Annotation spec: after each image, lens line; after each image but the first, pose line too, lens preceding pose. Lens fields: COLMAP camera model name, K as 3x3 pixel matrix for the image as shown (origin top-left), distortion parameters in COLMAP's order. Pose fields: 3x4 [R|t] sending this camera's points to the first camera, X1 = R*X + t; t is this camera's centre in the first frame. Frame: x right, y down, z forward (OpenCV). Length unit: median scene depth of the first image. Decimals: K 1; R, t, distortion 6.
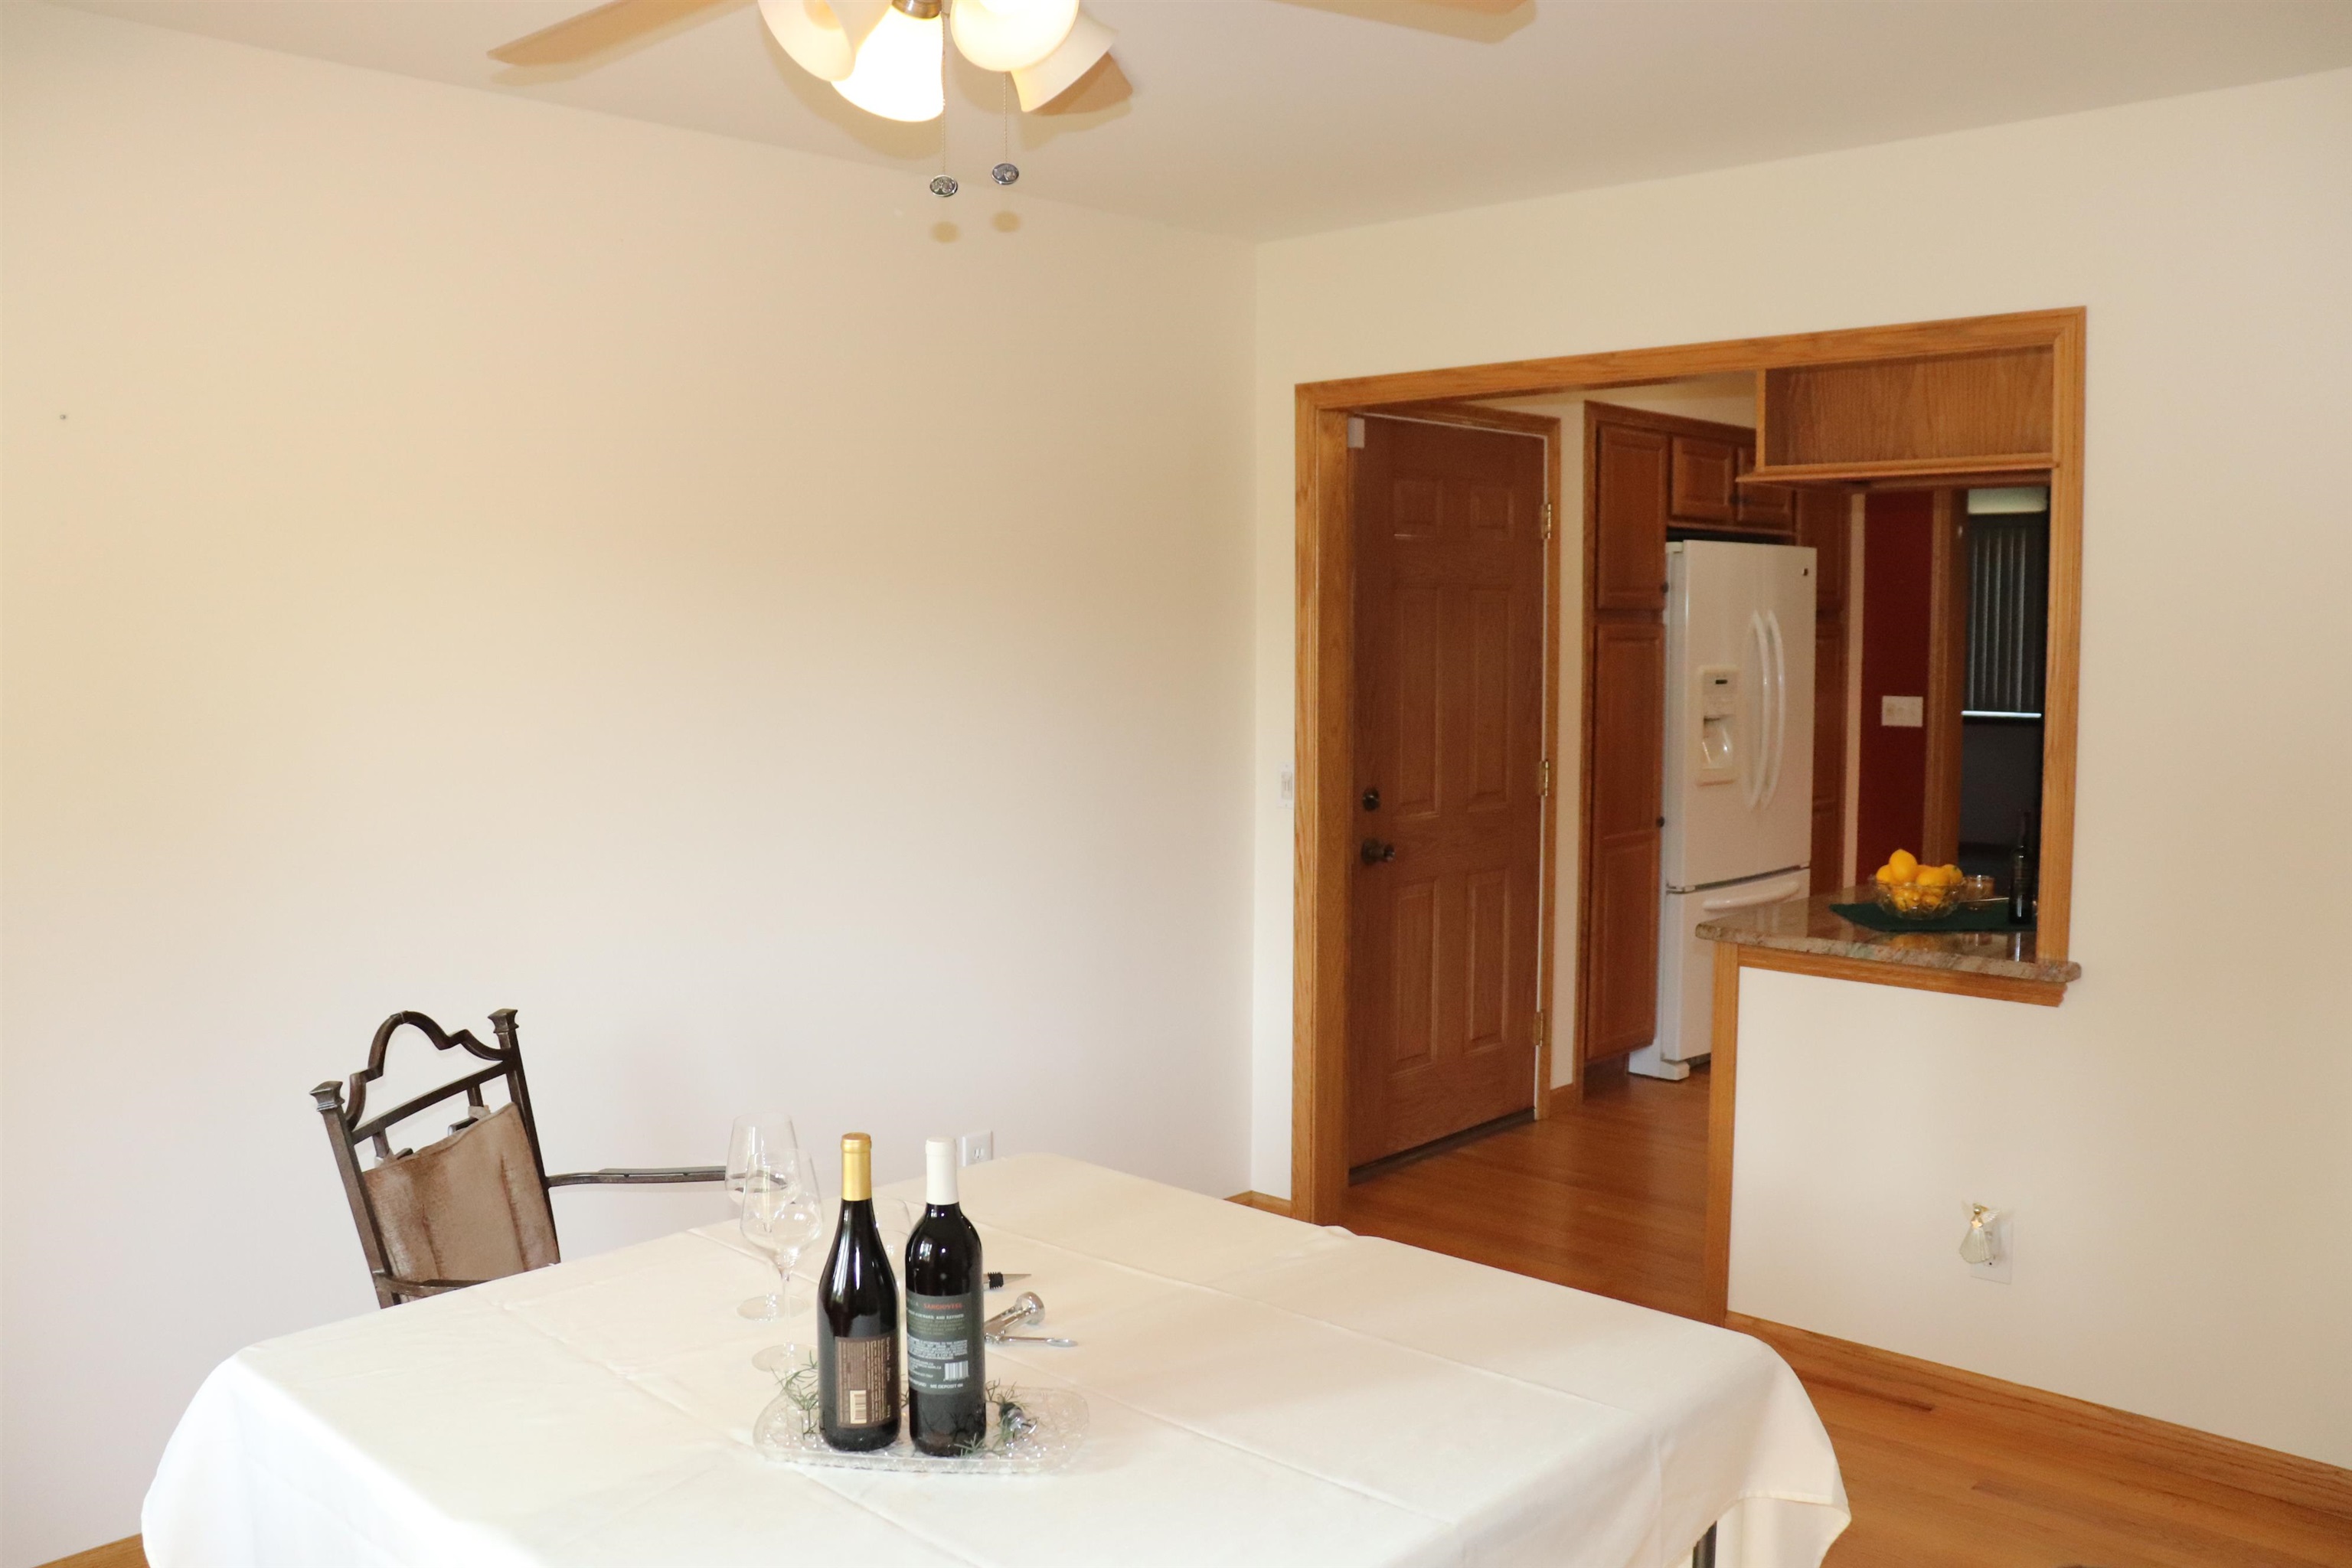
lens RADIAL K [[1909.4, 0, 1176.0], [0, 1909.4, 784.0], [0, 0, 1]] dist [-0.186171, 0.161885]
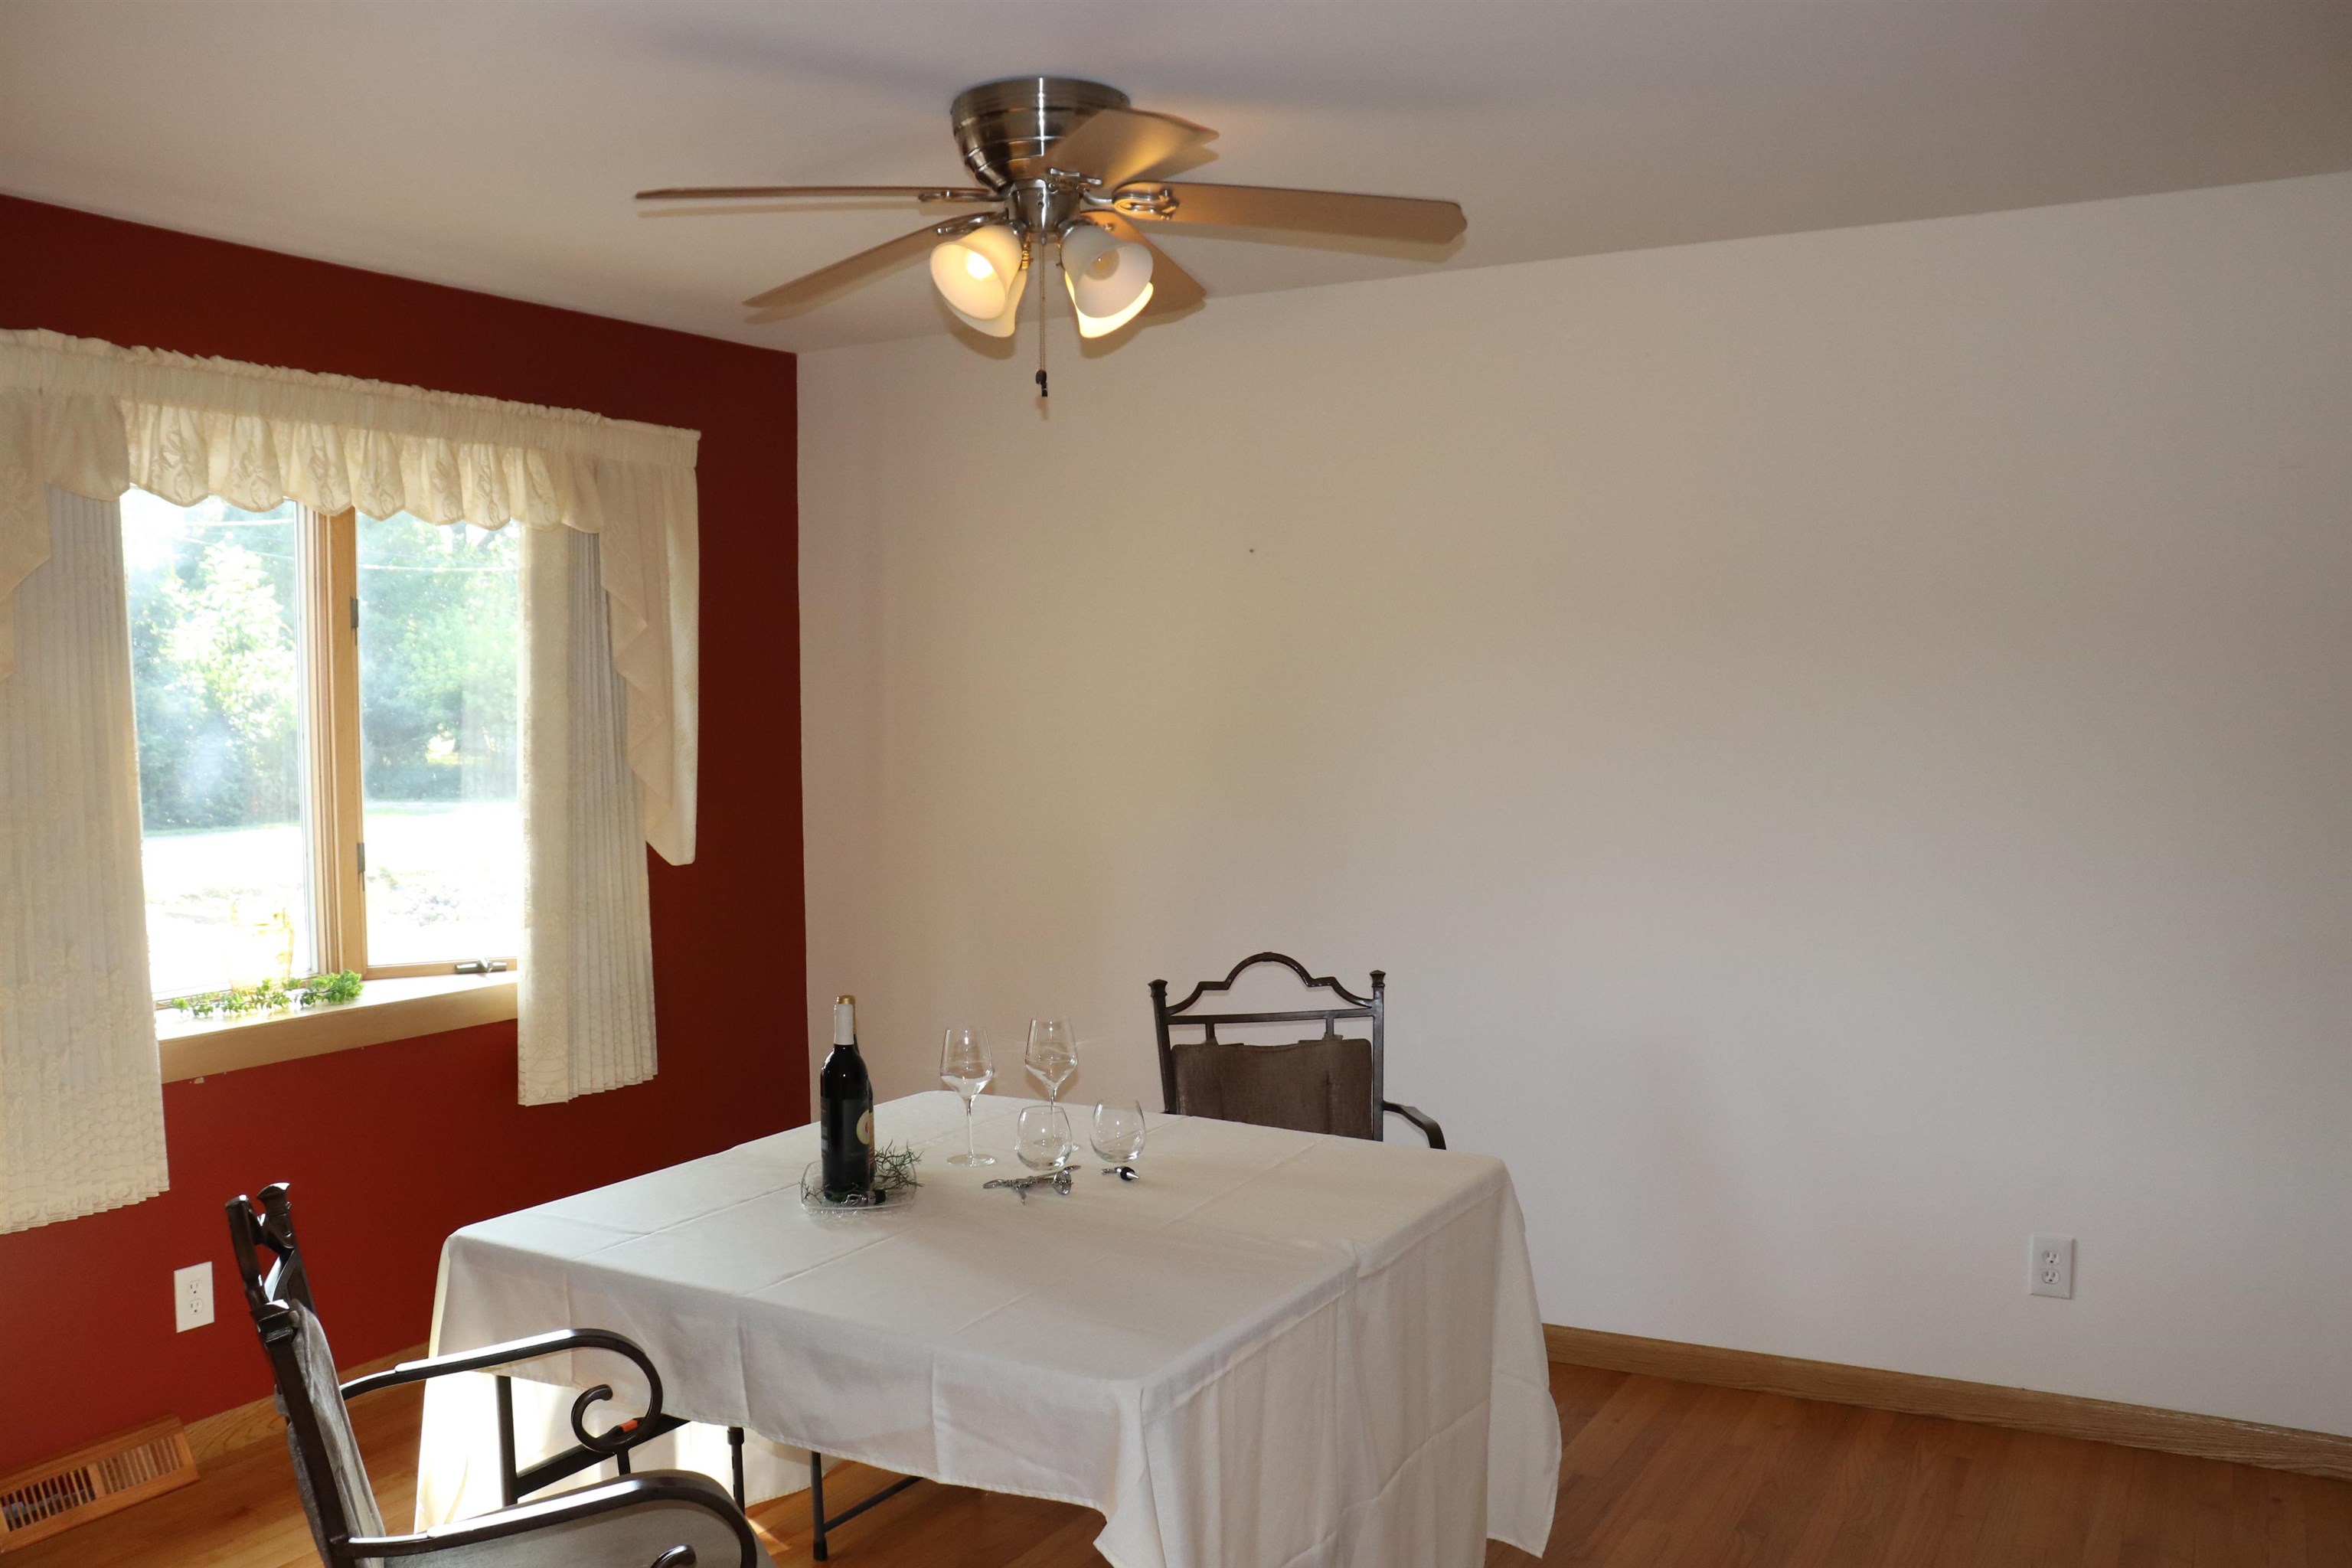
lens RADIAL K [[1955.6, 0, 1180.9], [0, 1955.6, 795.1], [0, 0, 1]] dist [-0.173836, 0.148897]
pose [[0.240586, 0.055596, -0.969034, 0.776214], [-0.067585, 0.996895, 0.040415, -0.042692], [0.968272, 0.055769, 0.243596, 0.412815]]
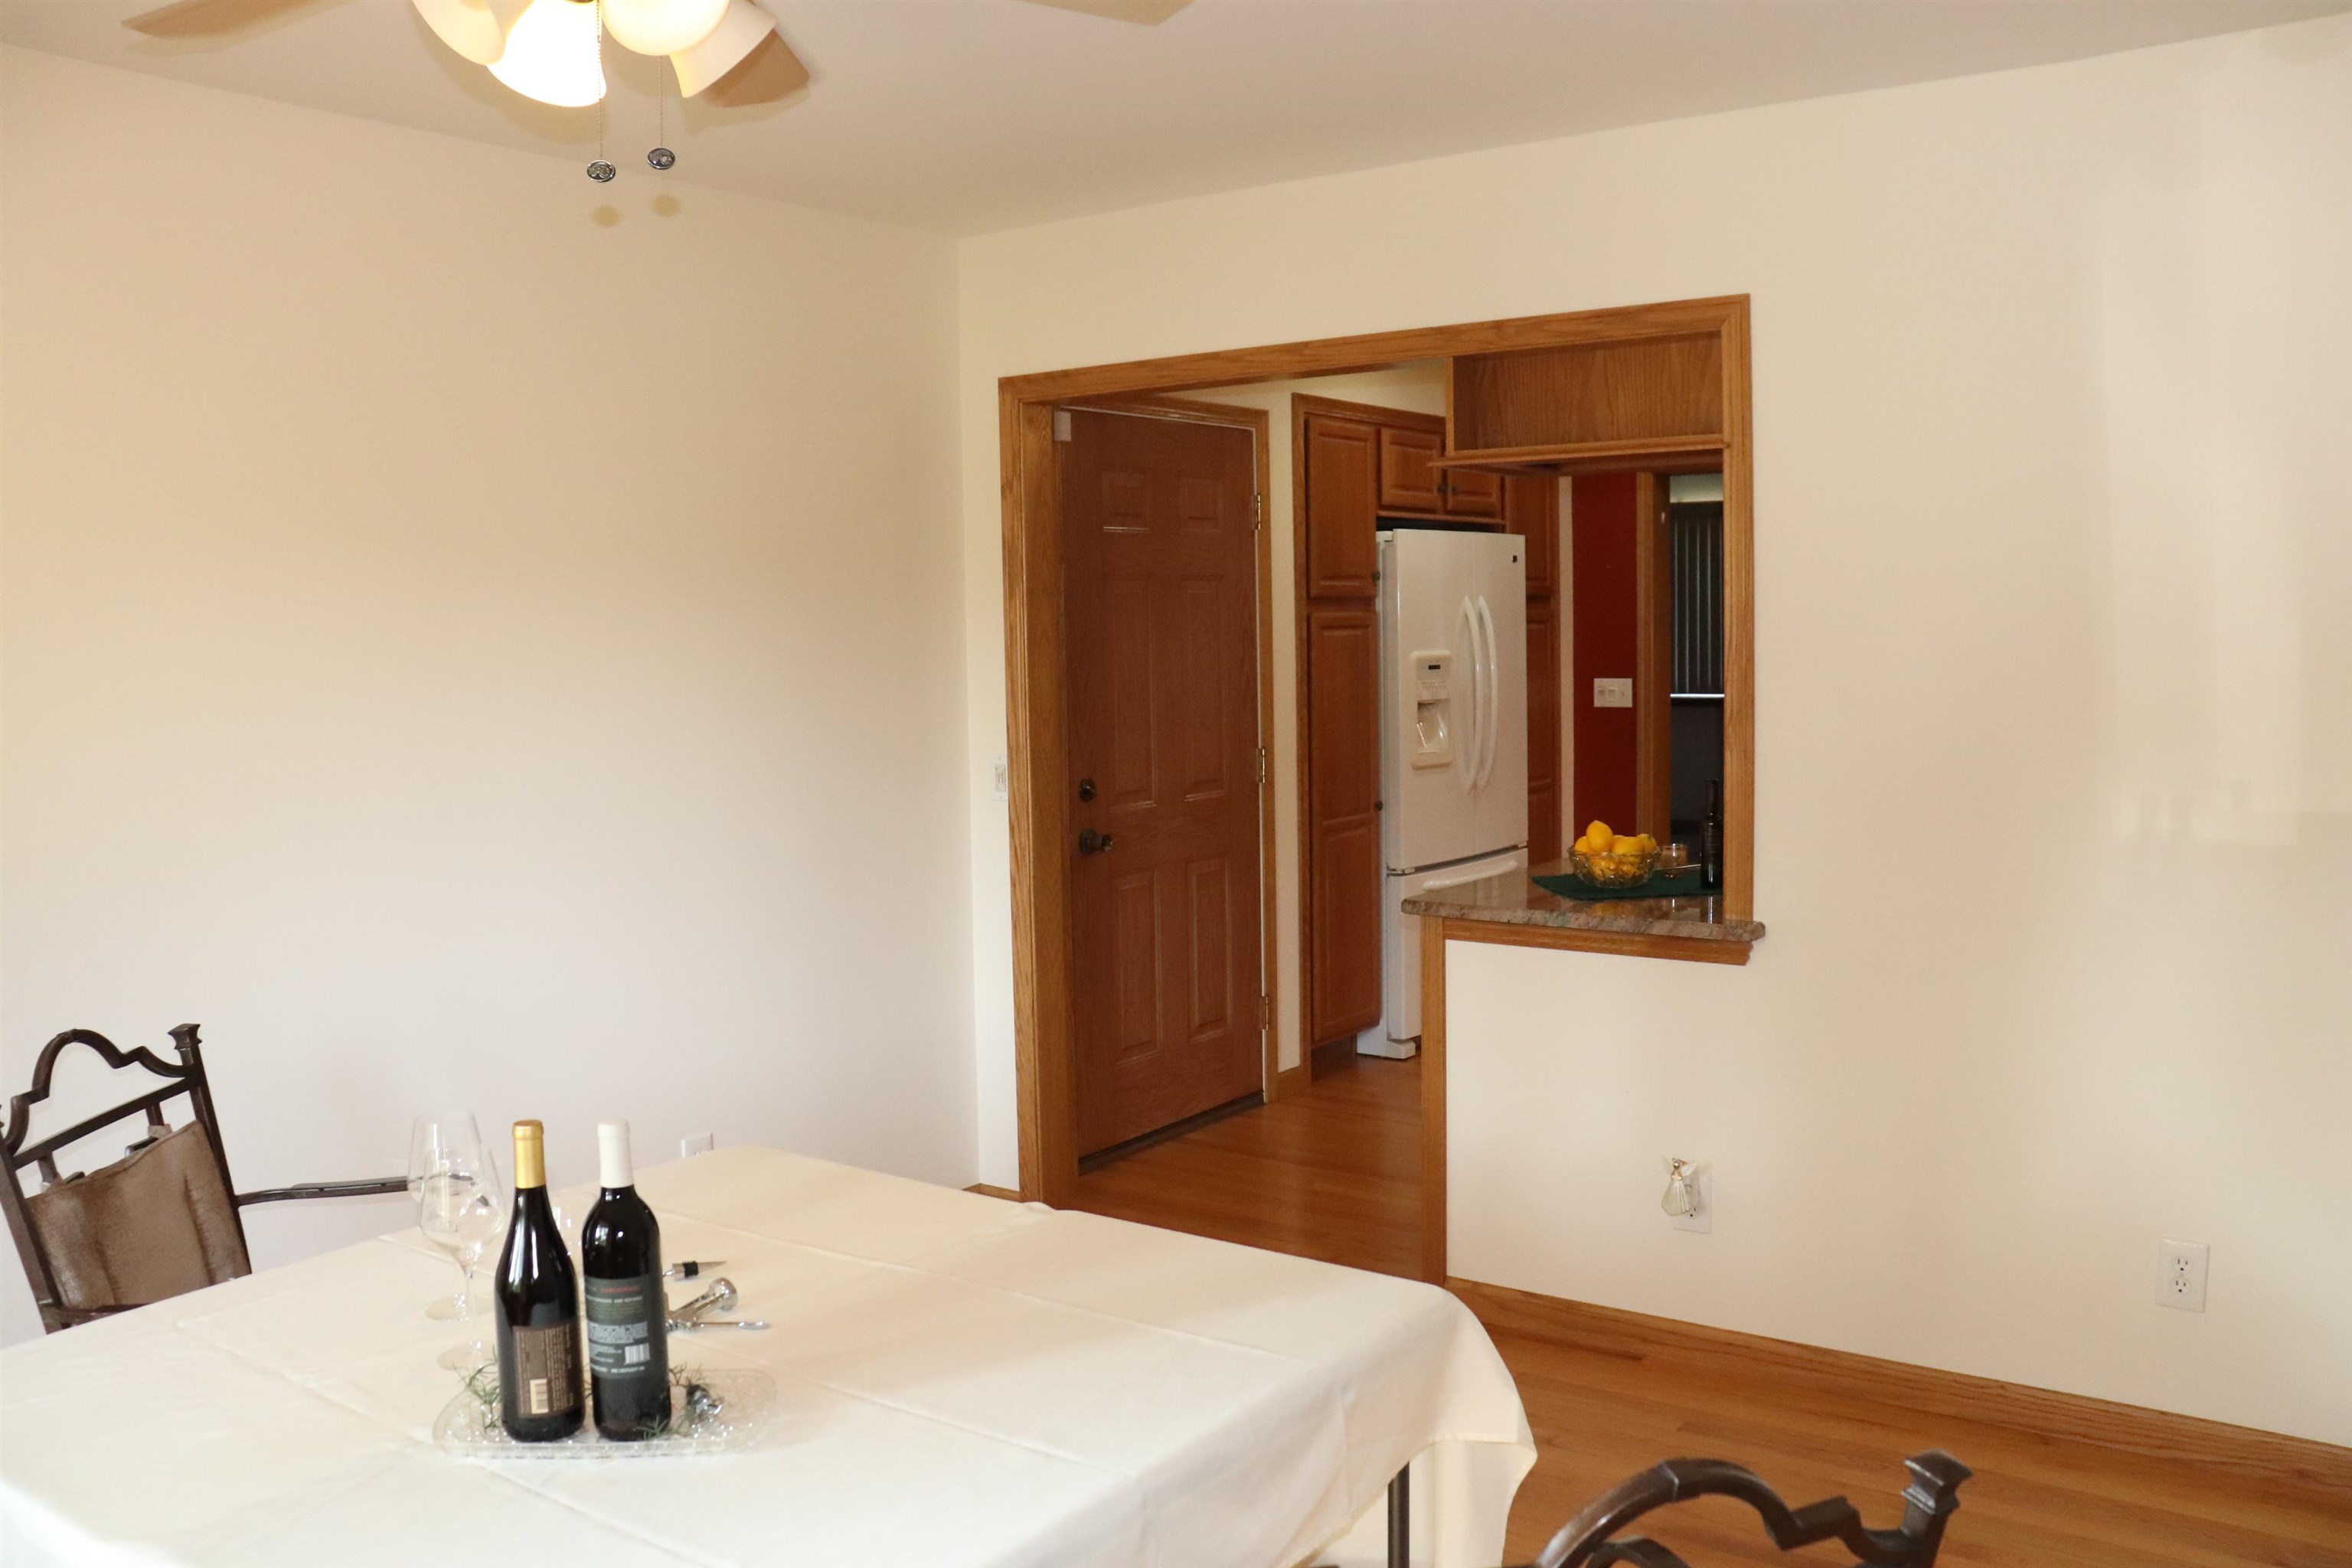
lens RADIAL K [[1909.4, 0, 1176.0], [0, 1909.4, 784.0], [0, 0, 1]] dist [-0.186171, 0.161885]
pose [[0.990556, -0.029023, 0.134001, 0.020975], [0.029181, 0.999574, 0.000785, 0.008387], [-0.133967, 0.003133, 0.990981, -0.009208]]
